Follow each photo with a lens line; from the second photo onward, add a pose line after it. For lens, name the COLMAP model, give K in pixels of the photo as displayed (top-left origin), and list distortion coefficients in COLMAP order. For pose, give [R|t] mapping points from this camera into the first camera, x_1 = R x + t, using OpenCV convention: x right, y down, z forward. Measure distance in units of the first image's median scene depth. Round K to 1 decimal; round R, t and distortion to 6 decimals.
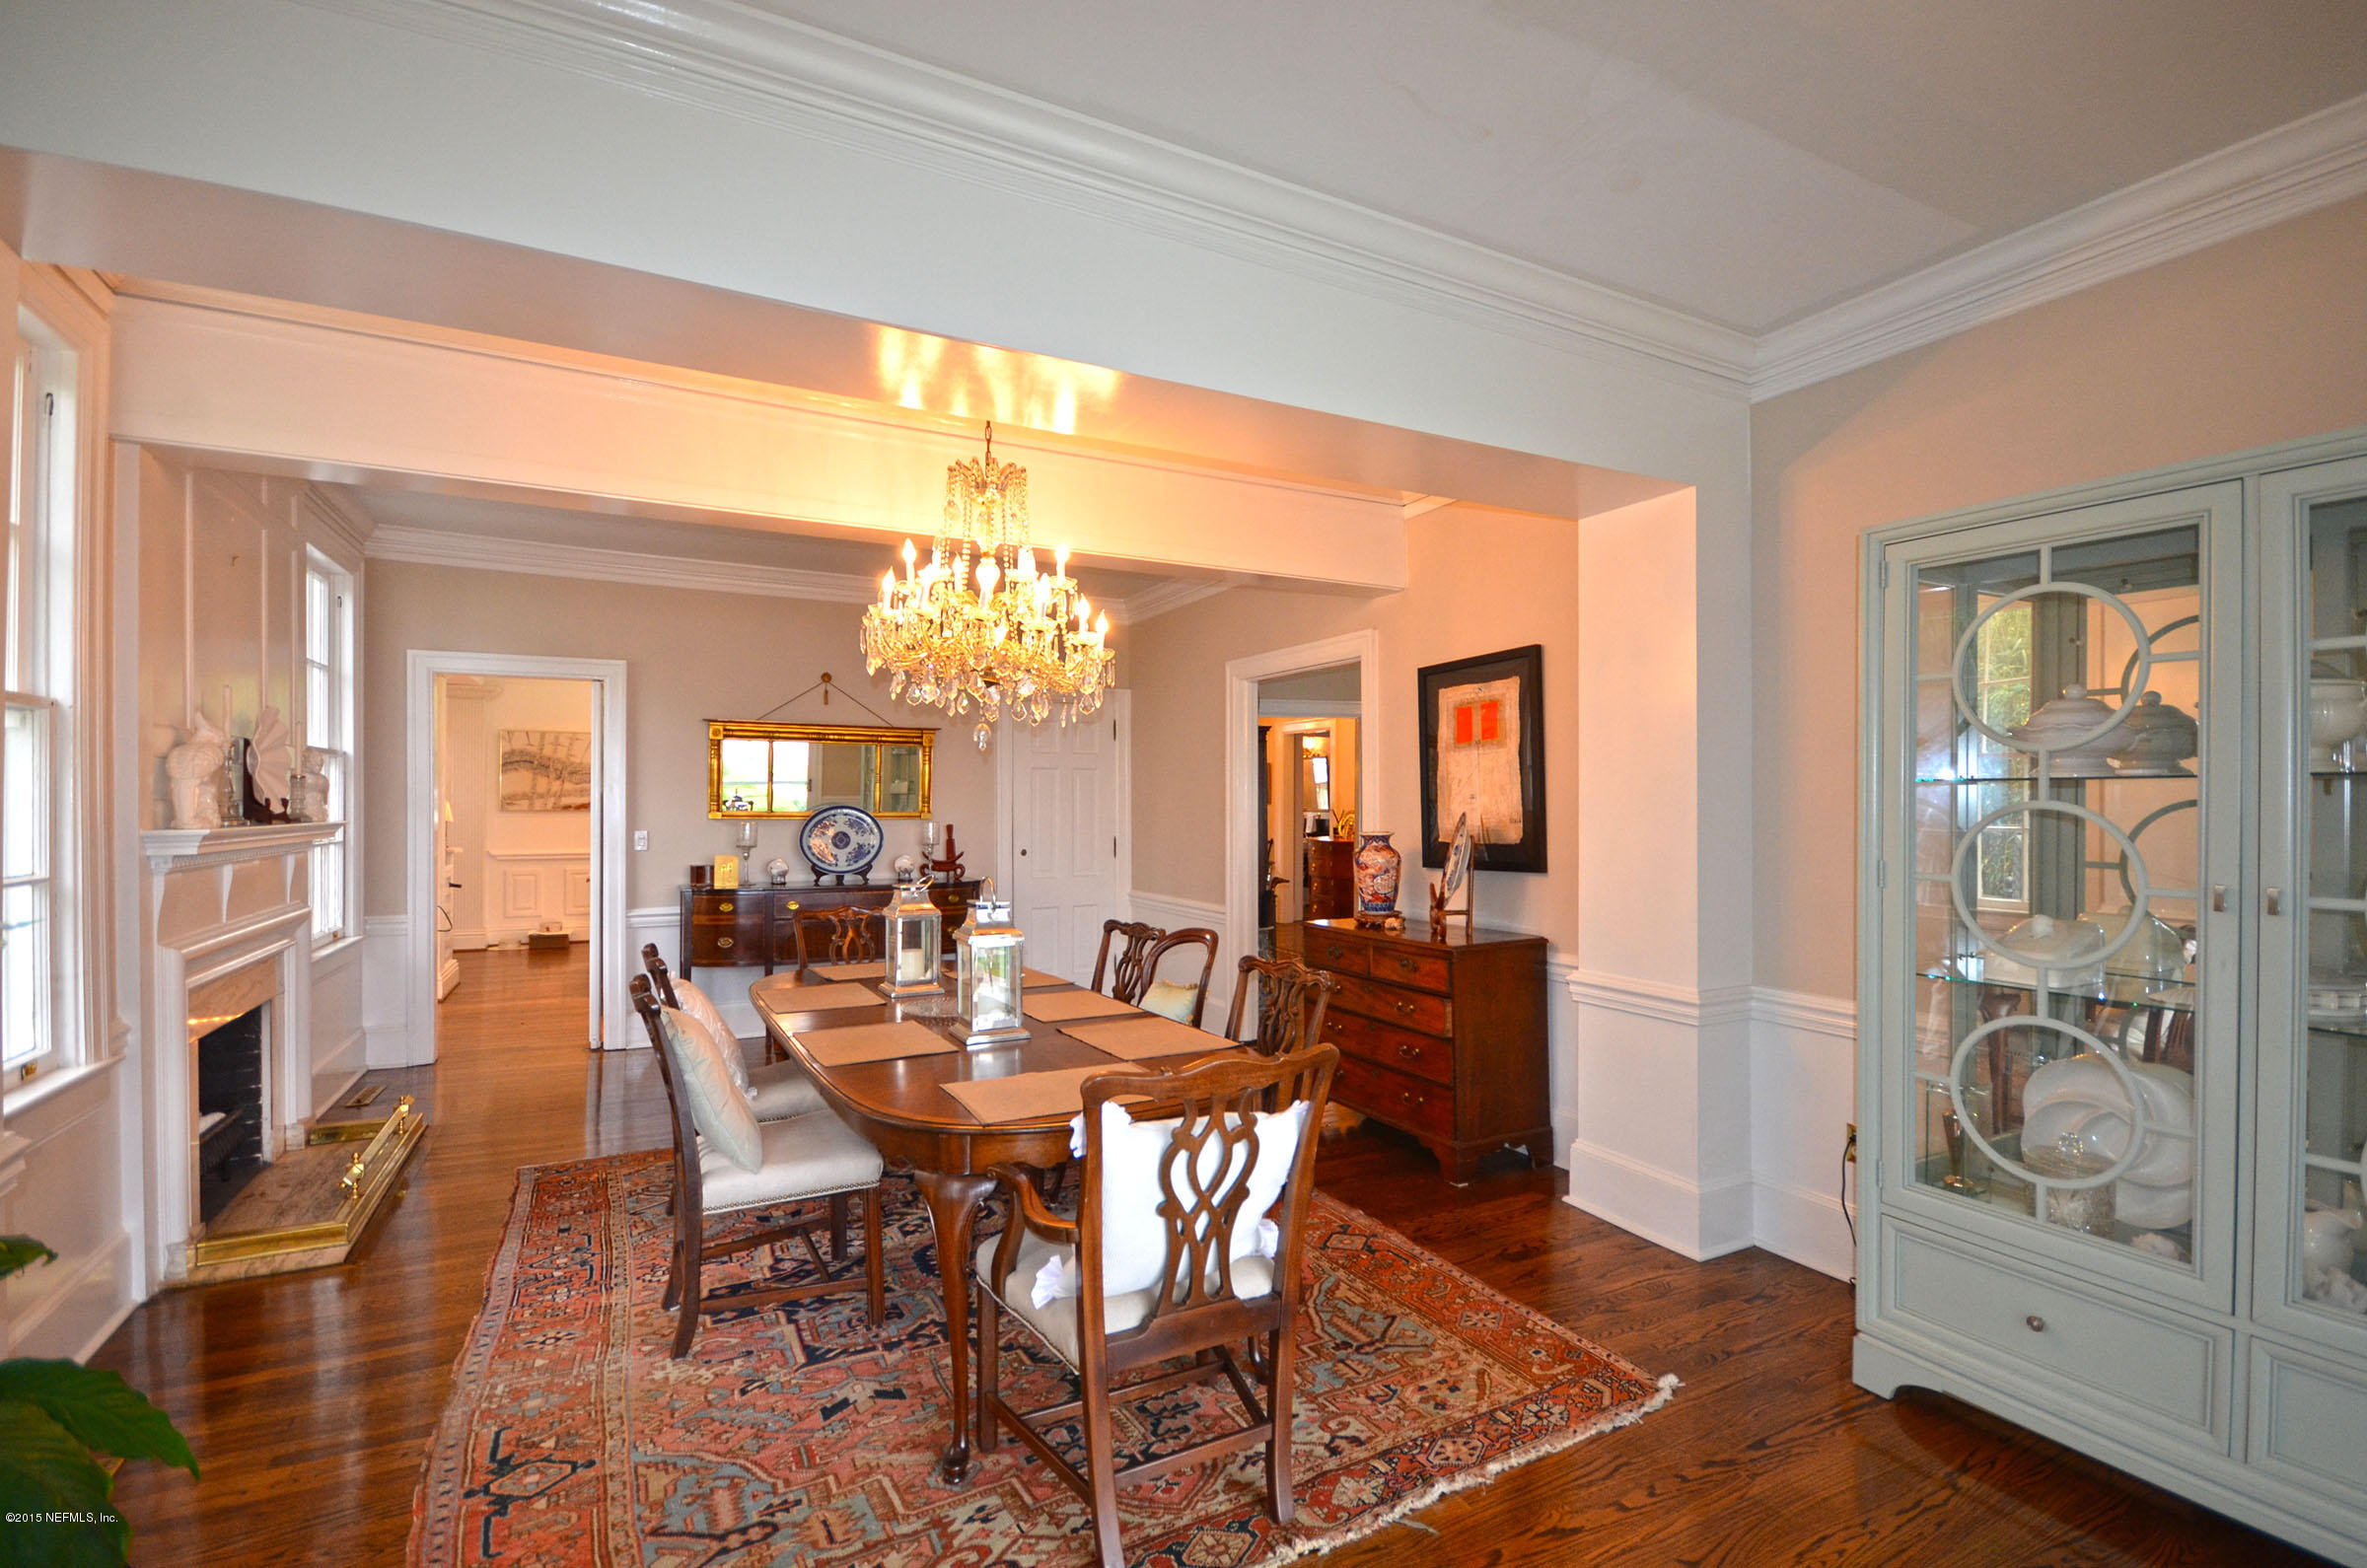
lens RADIAL K [[1067.3, 0, 1205.0], [0, 1067.3, 792.7], [0, 0, 1]] dist [-0.015052, -0.000069]
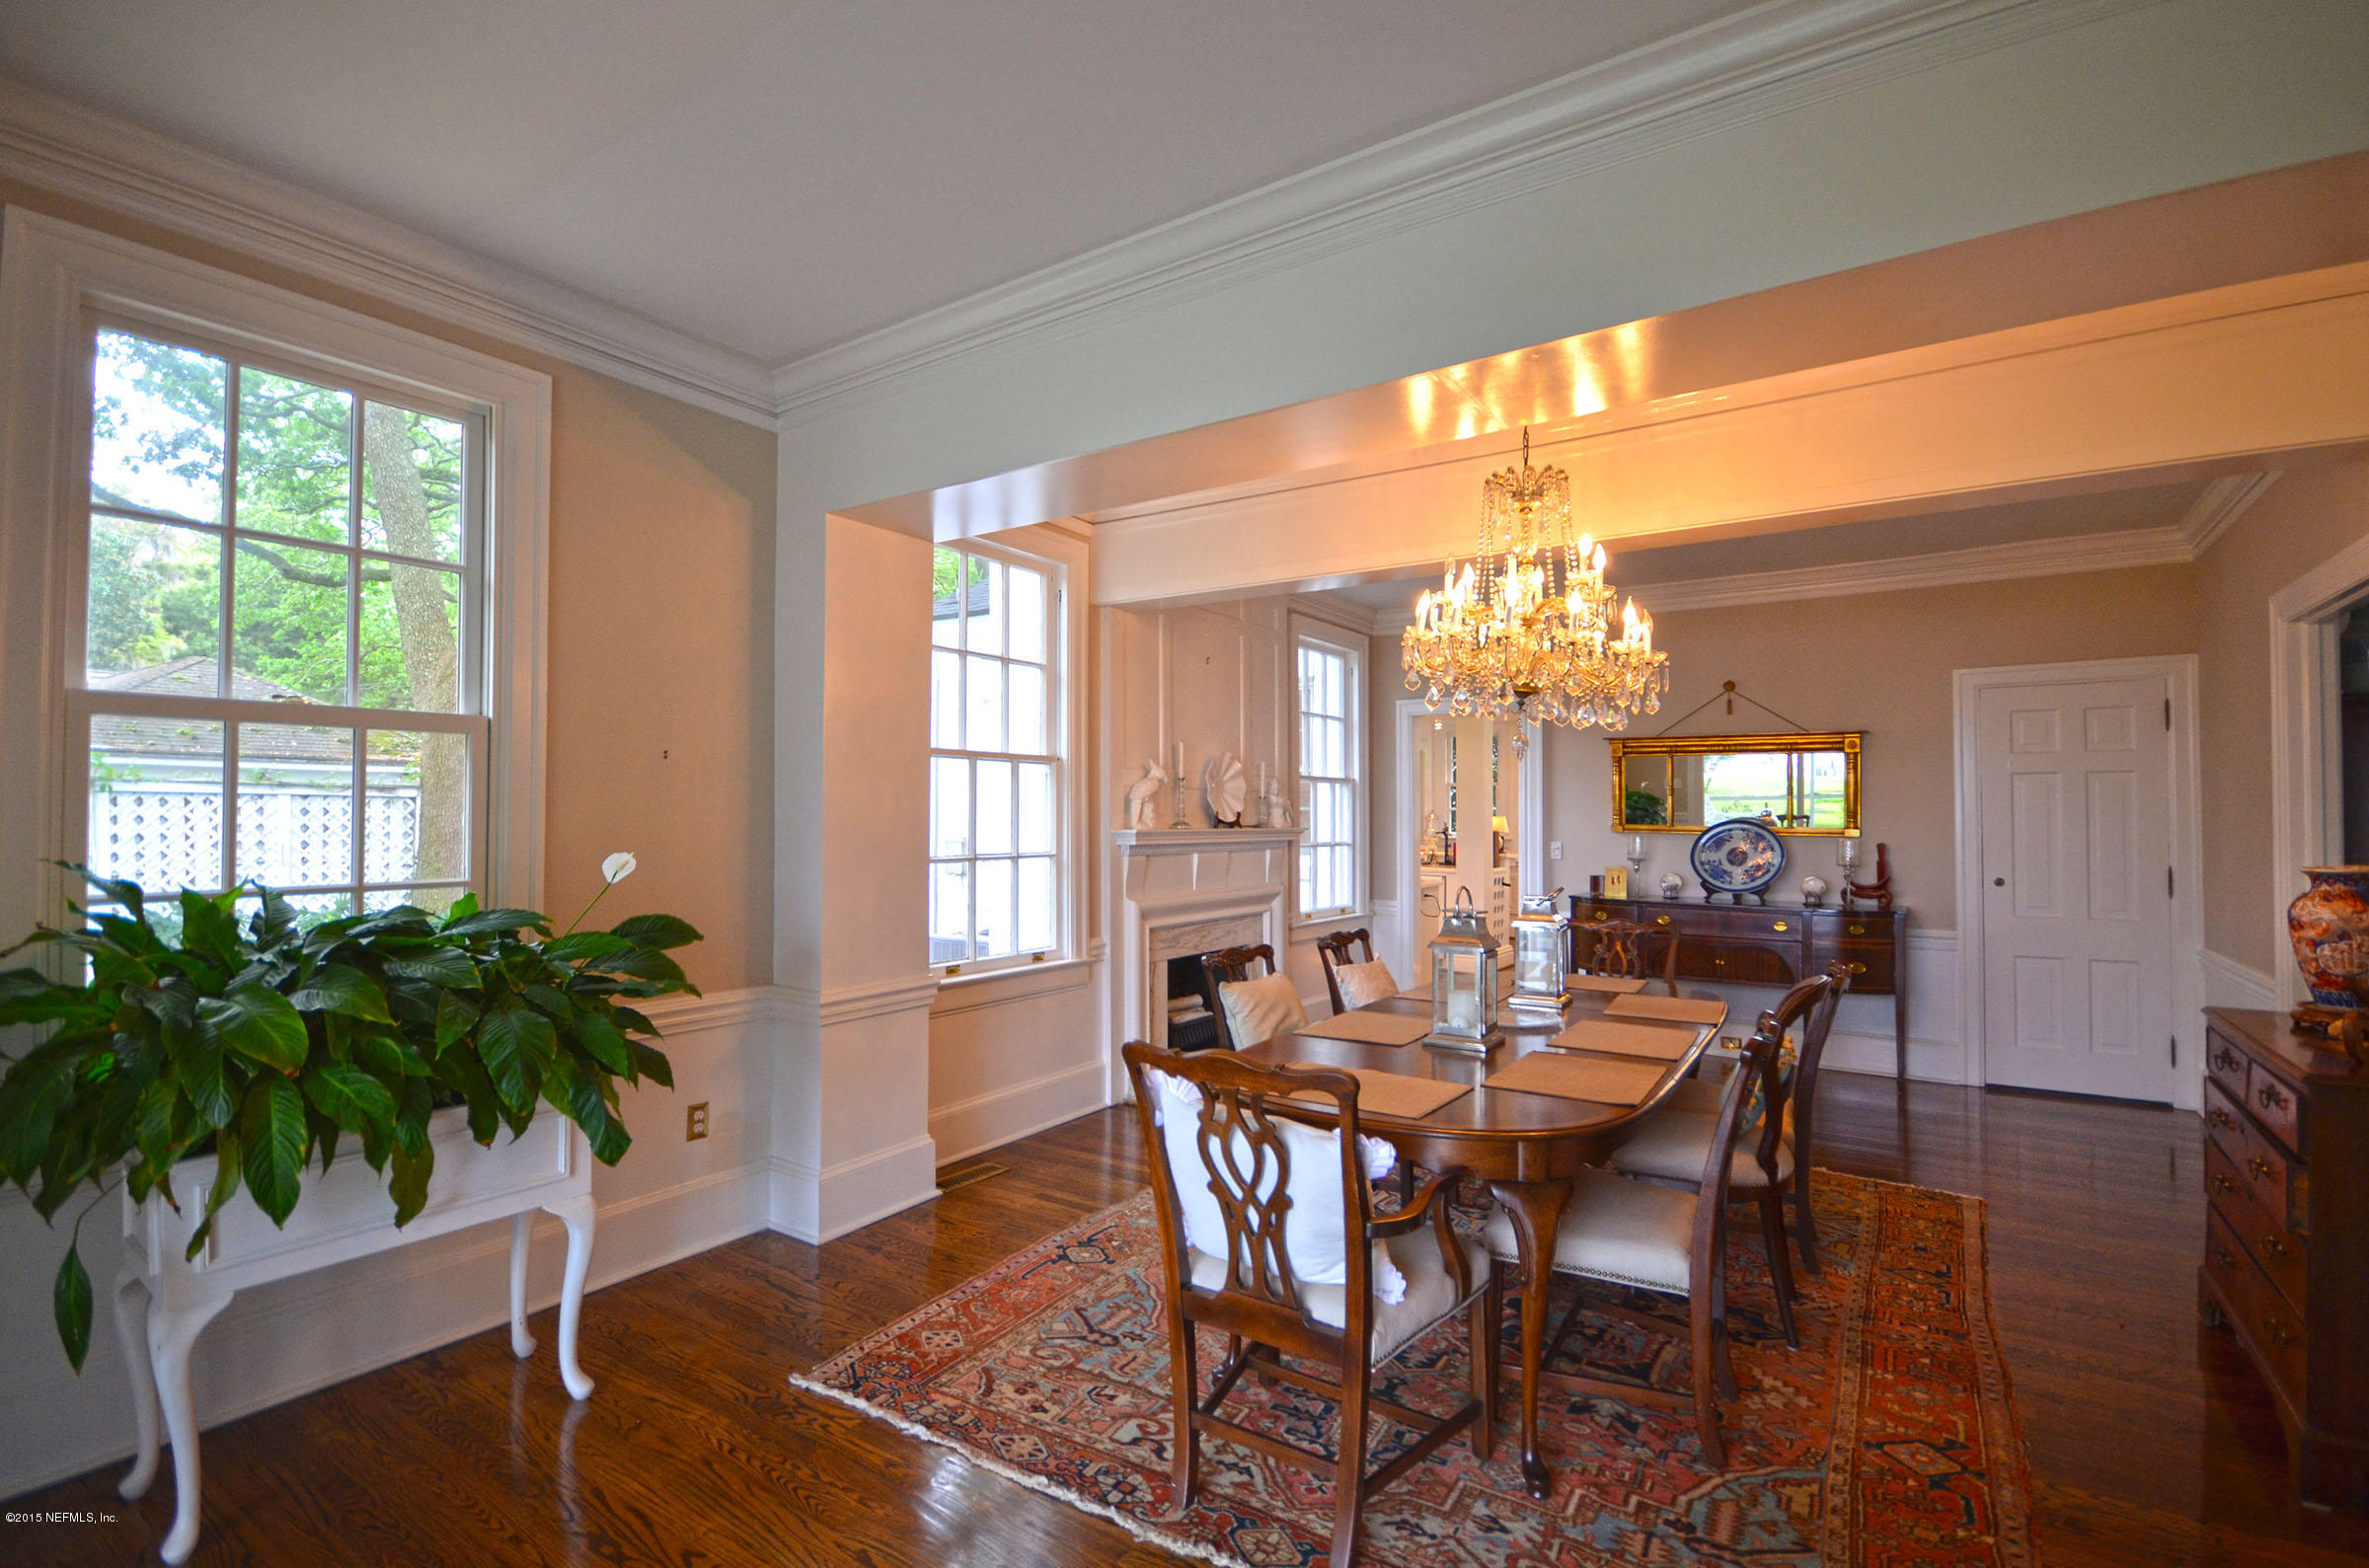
lens RADIAL K [[1068.1, 0, 1207.3], [0, 1068.1, 790.9], [0, 0, 1]] dist [-0.015052, -0.000069]
pose [[0.464656, -0.019646, -0.885274, 0.308537], [0.004151, 0.999791, -0.020009, 0.003476], [0.885482, 0.005623, 0.464640, 0.162636]]
